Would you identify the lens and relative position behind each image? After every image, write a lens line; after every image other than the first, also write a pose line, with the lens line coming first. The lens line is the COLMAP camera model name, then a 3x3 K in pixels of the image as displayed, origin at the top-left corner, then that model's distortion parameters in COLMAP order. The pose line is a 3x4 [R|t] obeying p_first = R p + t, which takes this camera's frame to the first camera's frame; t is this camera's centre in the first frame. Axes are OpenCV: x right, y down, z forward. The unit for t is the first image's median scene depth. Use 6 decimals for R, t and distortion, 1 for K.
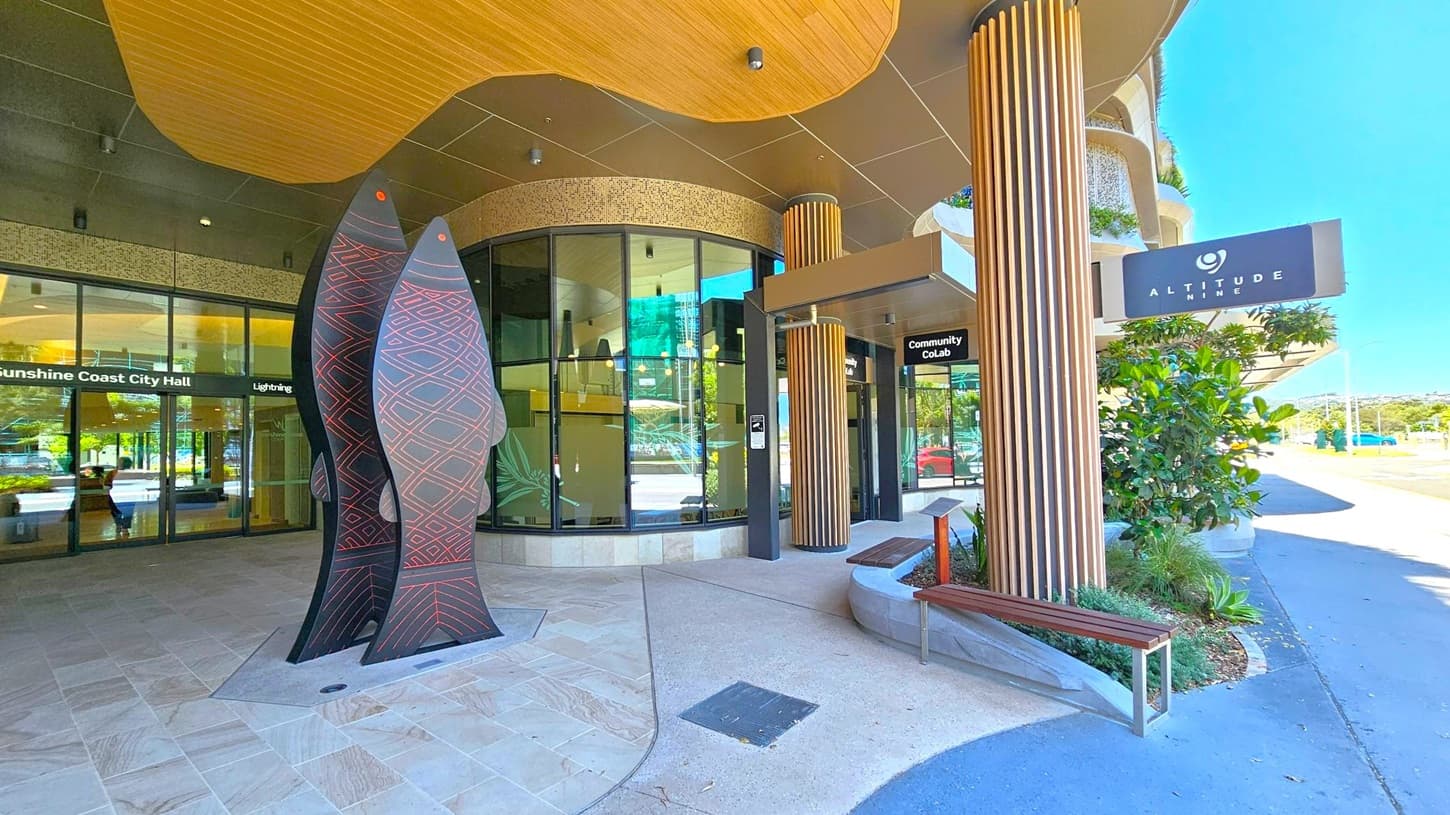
lens RADIAL K [[592.5, 0, 726.5], [0, 592.5, 418.8], [0, 0, 1]] dist [-0.003293, -0.000007]
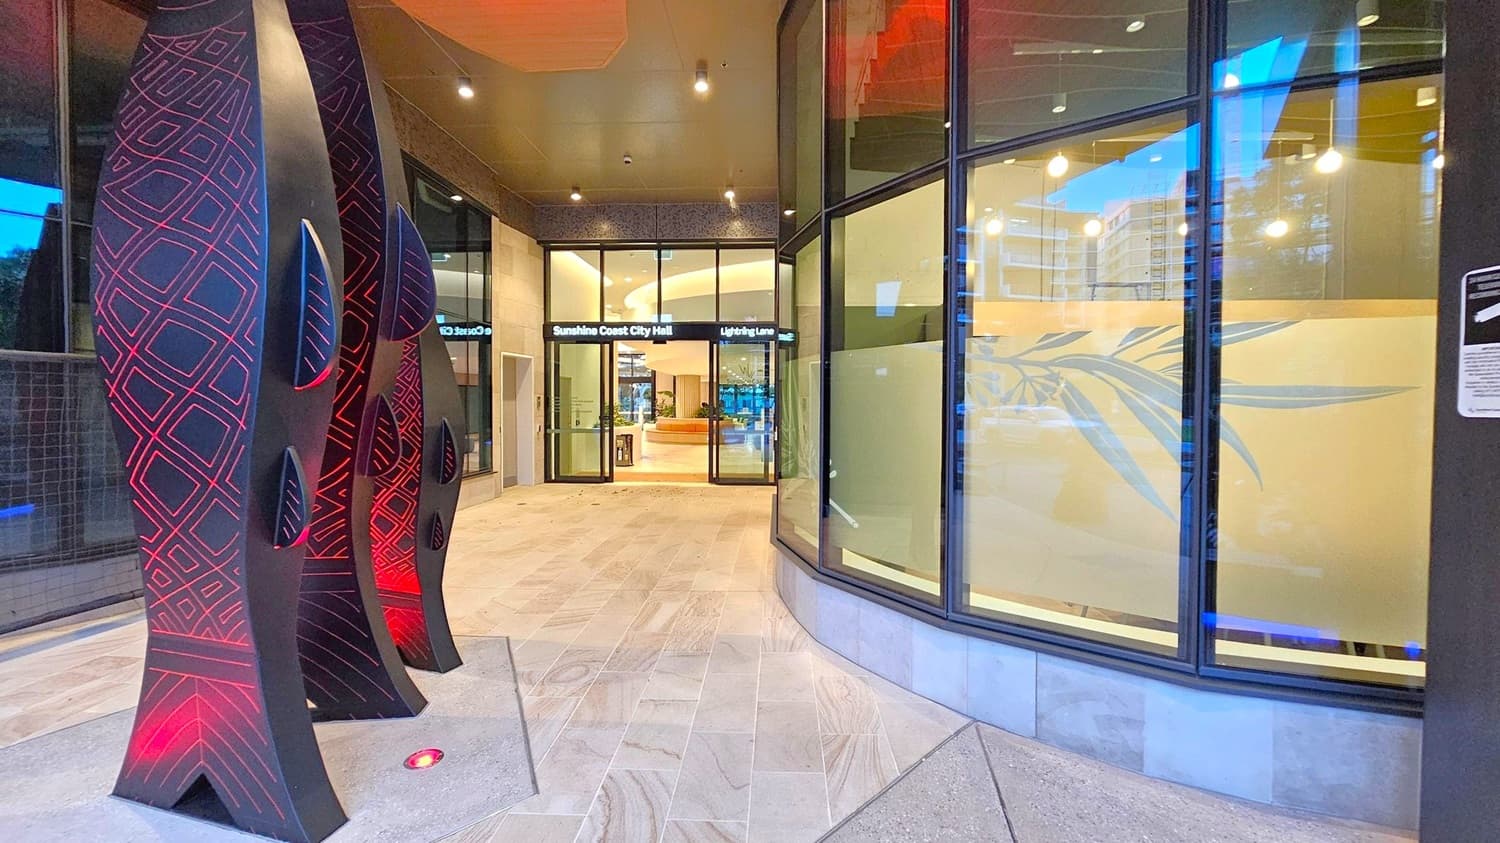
lens RADIAL K [[612.9, 0, 750.3], [0, 612.9, 417.1], [0, 0, 1]] dist [-0.003293, -0.000007]
pose [[0.560429, 0.041580, -0.827158, 0.073555], [0.019422, 0.997804, 0.063318, 0.026753], [0.827975, -0.051550, 0.558391, 0.565821]]
